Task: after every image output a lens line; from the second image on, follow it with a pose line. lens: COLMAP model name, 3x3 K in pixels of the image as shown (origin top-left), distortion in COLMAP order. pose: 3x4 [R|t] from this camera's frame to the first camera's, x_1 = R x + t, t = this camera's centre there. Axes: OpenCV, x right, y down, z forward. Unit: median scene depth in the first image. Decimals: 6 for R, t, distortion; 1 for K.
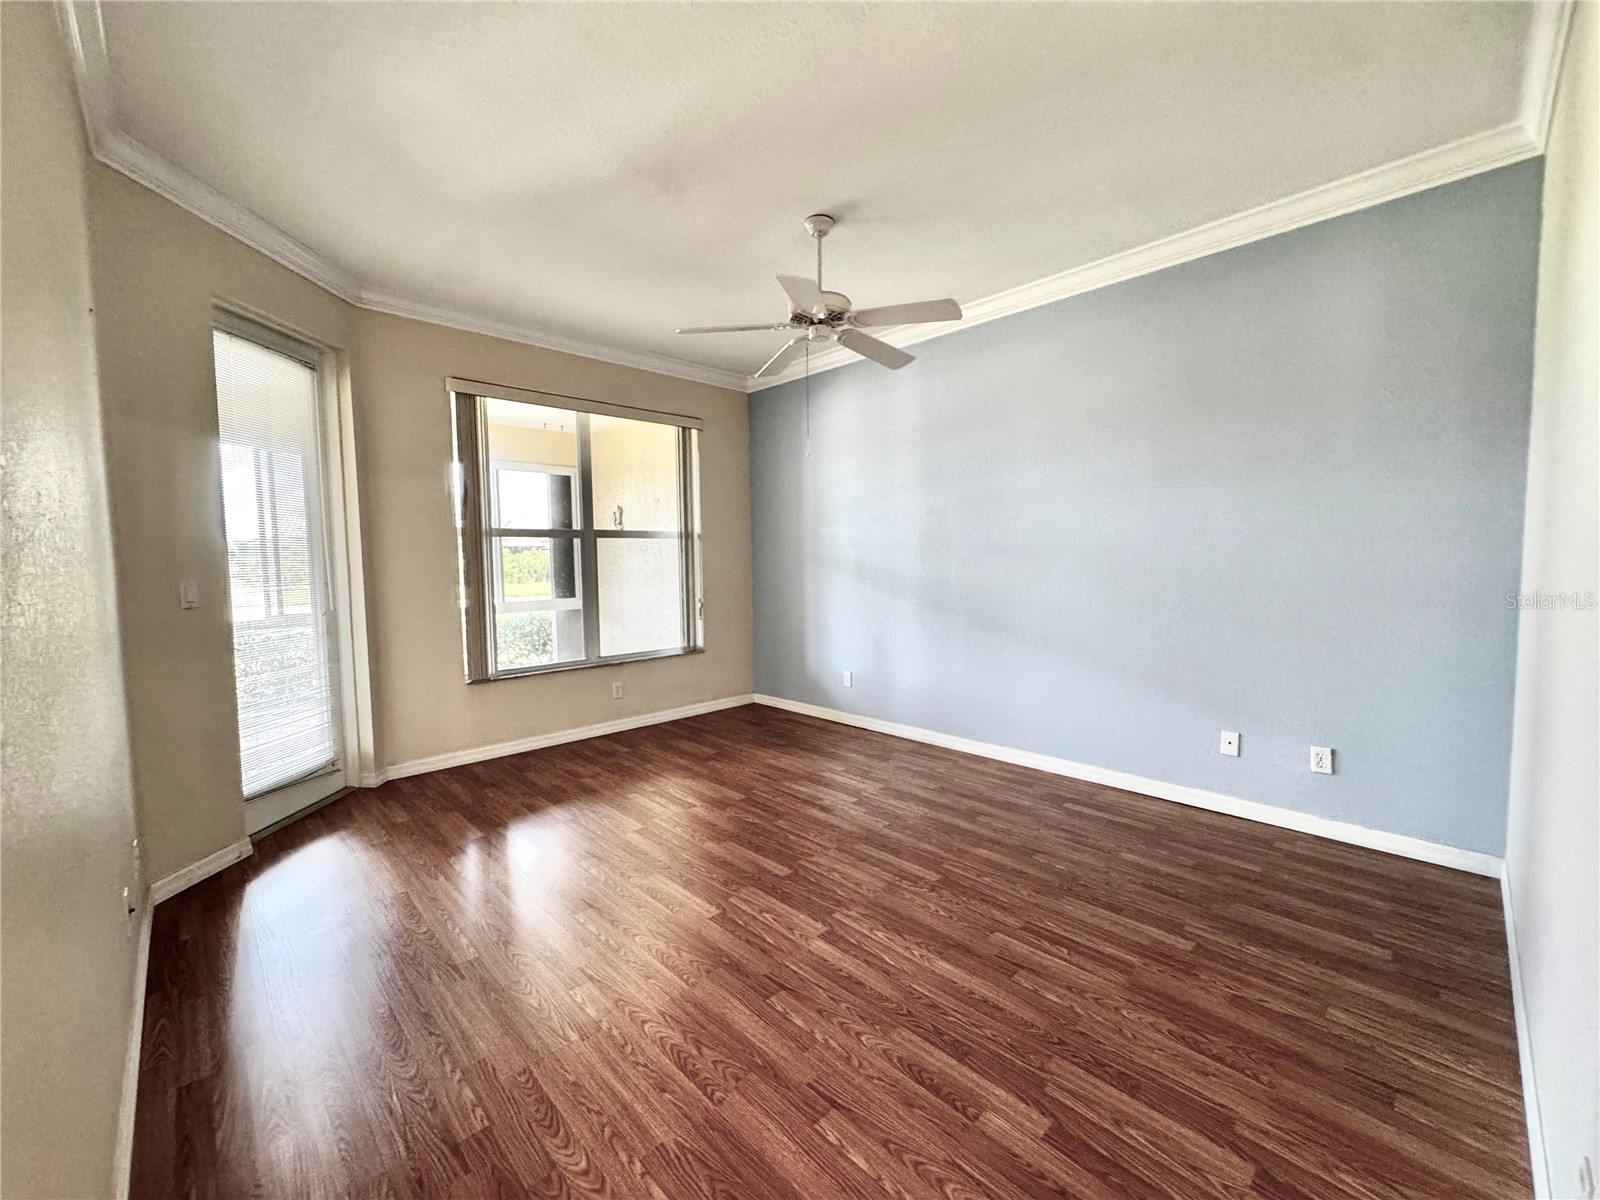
lens RADIAL K [[638.6, 0, 800.0], [0, 638.6, 600.0], [0, 0, 1]] dist [-0.000981, 0.000177]
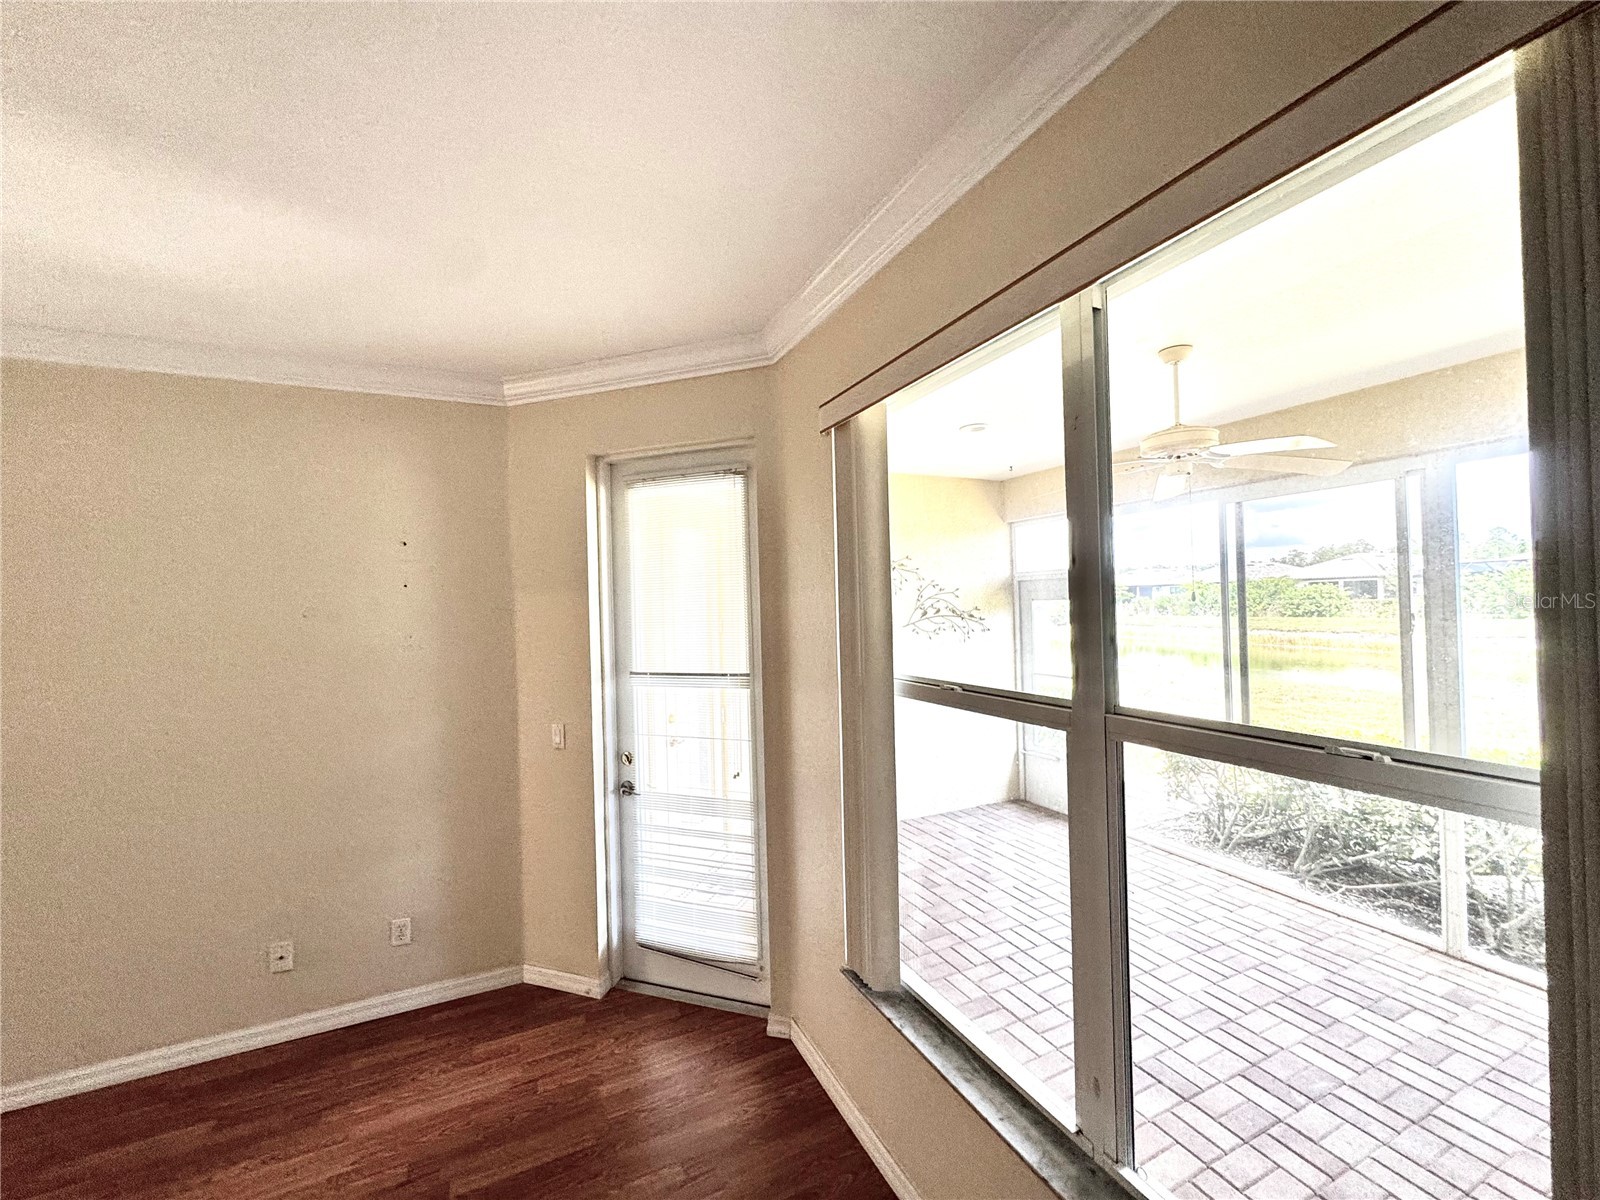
lens RADIAL K [[638.6, 0, 800.0], [0, 638.6, 600.0], [0, 0, 1]] dist [-0.000981, 0.000177]
pose [[-0.322431, 0.016370, -0.946451, -0.012767], [-0.027547, 0.999265, 0.026668, -0.192825], [0.946192, 0.034670, -0.321743, 1.151249]]
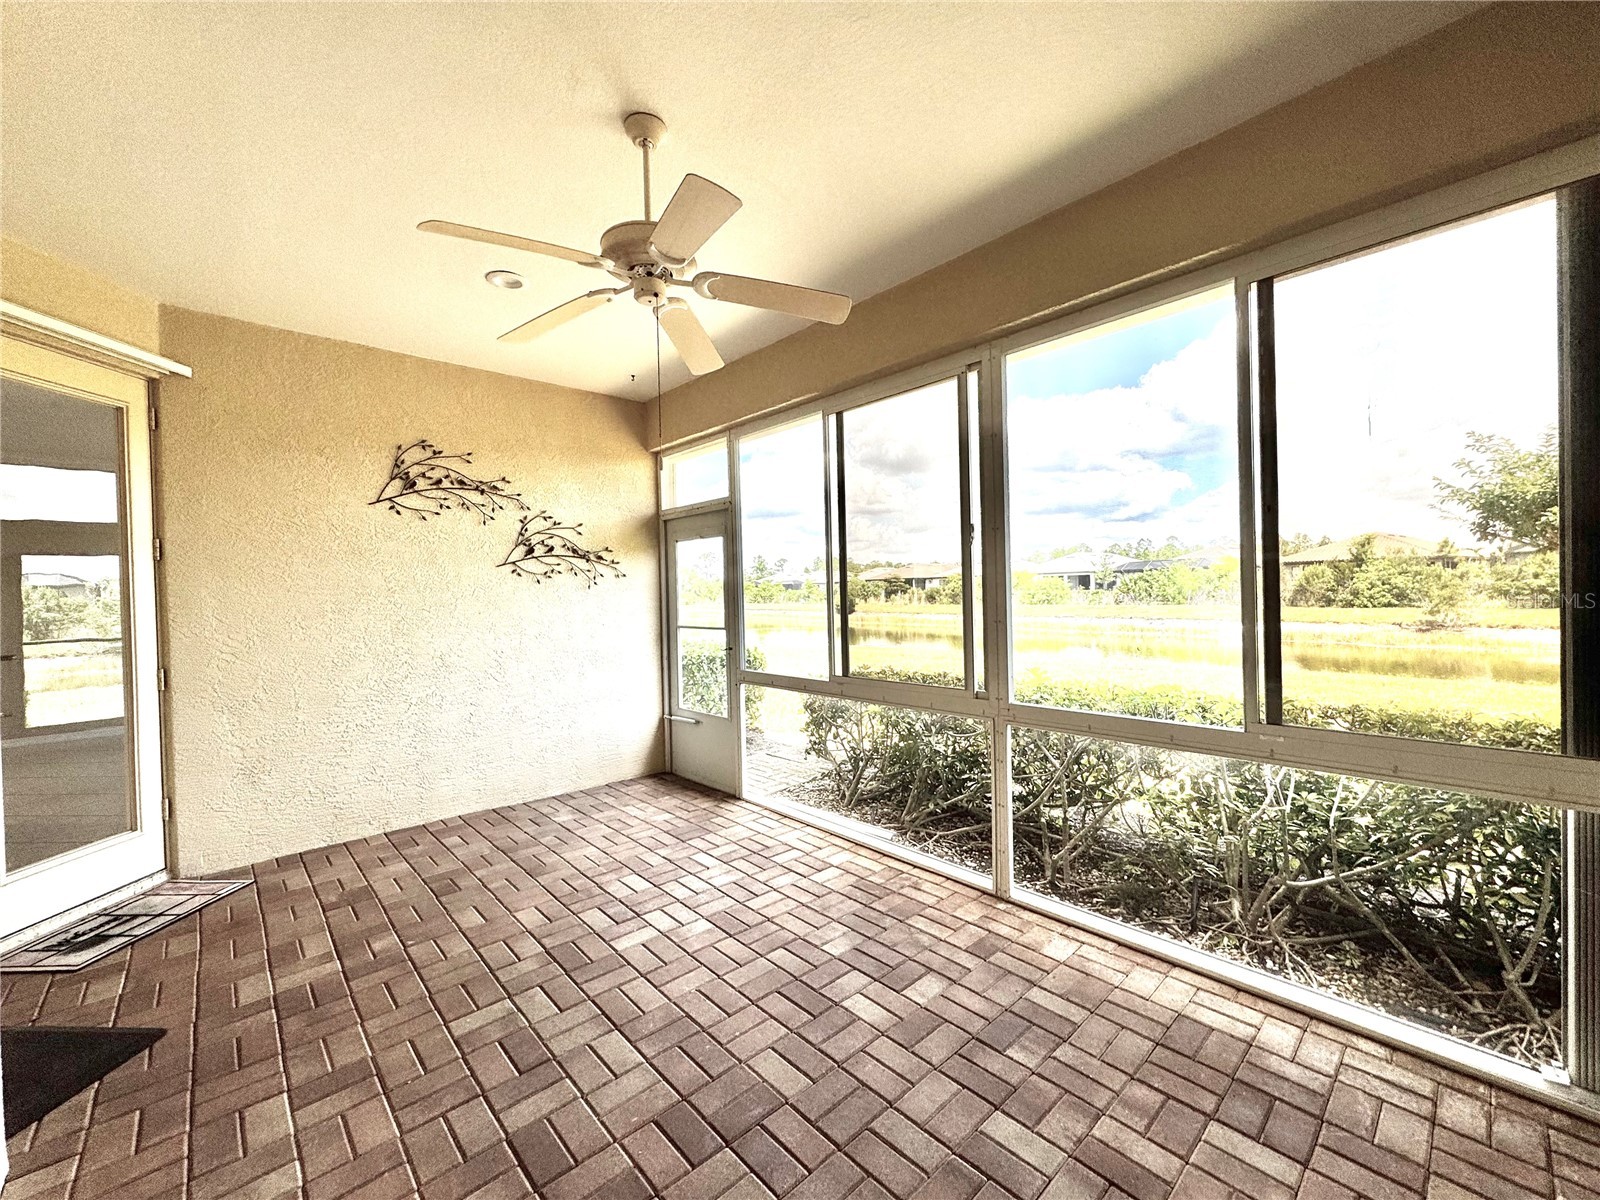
lens RADIAL K [[638.6, 0, 800.0], [0, 638.6, 600.0], [0, 0, 1]] dist [-0.000981, 0.000177]
pose [[-0.026412, 0.027498, -0.999273, -0.075307], [-0.038038, 0.998870, 0.028493, -0.172622], [0.998927, 0.038762, -0.025336, 1.218617]]
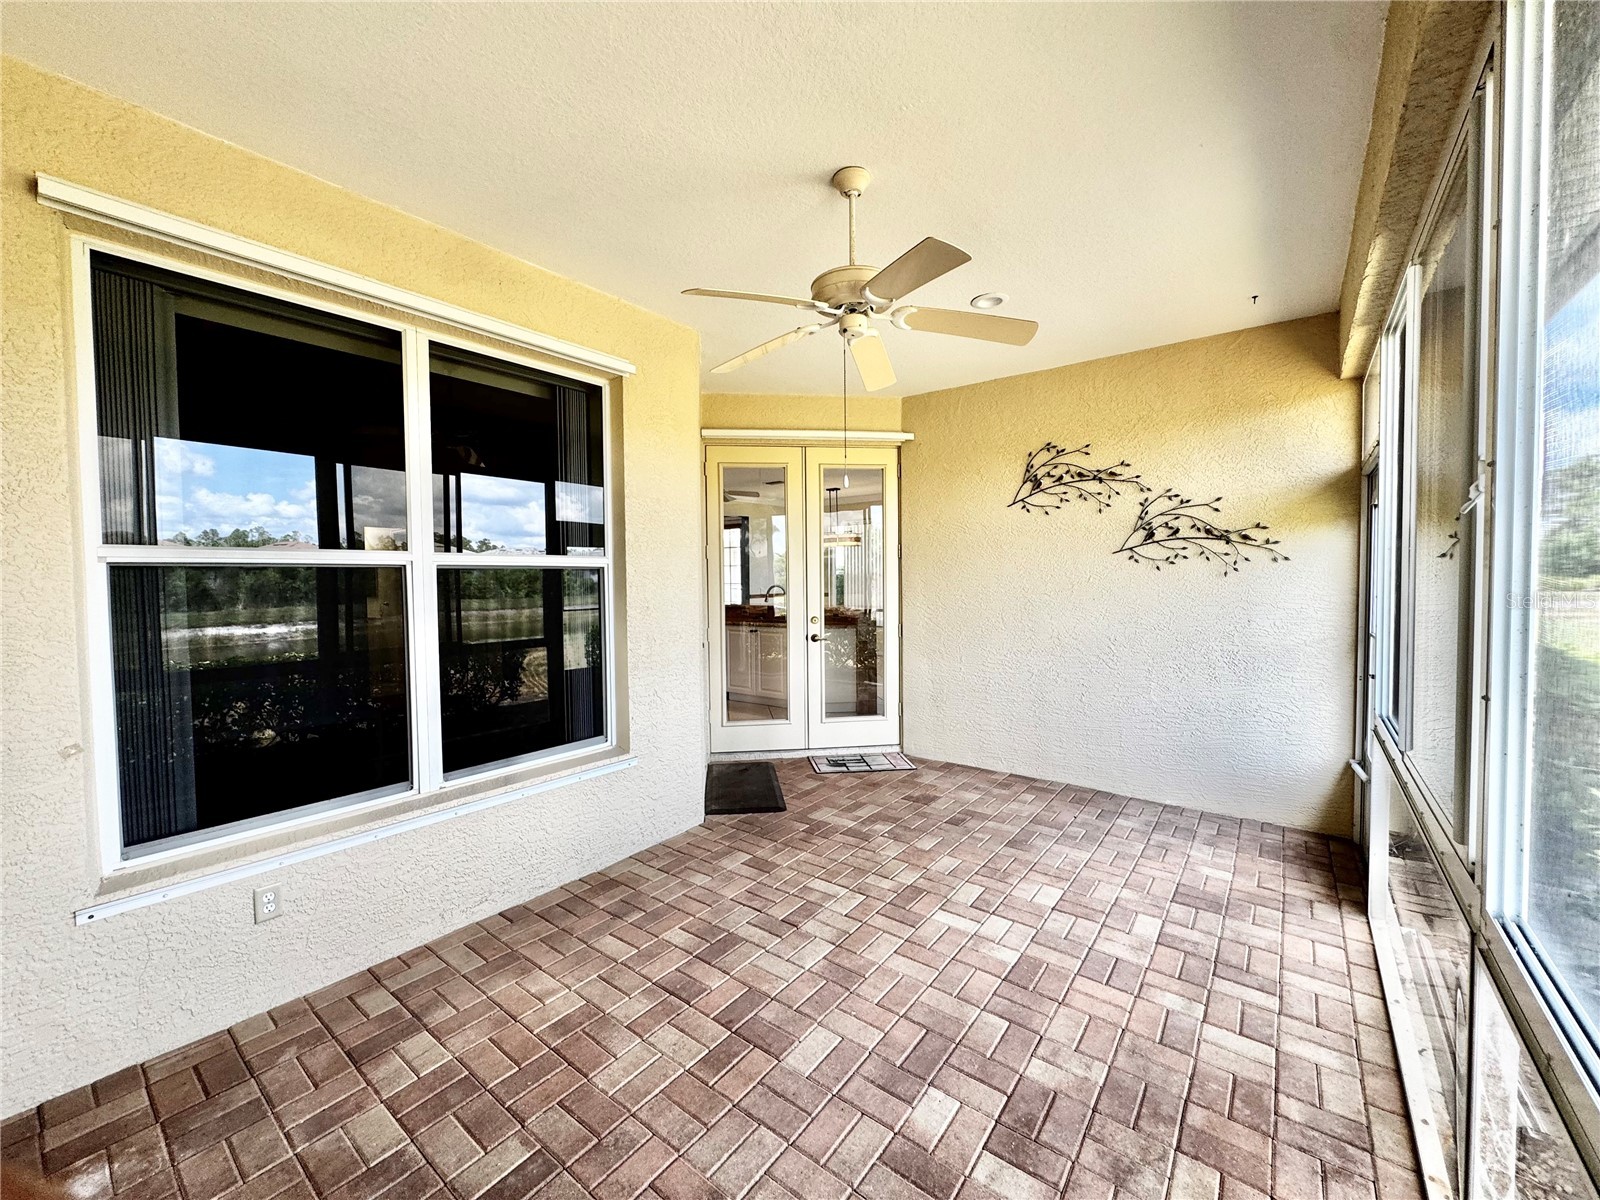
lens RADIAL K [[638.6, 0, 800.0], [0, 638.6, 600.0], [0, 0, 1]] dist [-0.000981, 0.000177]
pose [[-0.989154, 0.028744, -0.144039, -0.158719], [0.014787, 0.995170, 0.097044, -0.181224], [0.146133, 0.093862, -0.984802, 1.314669]]
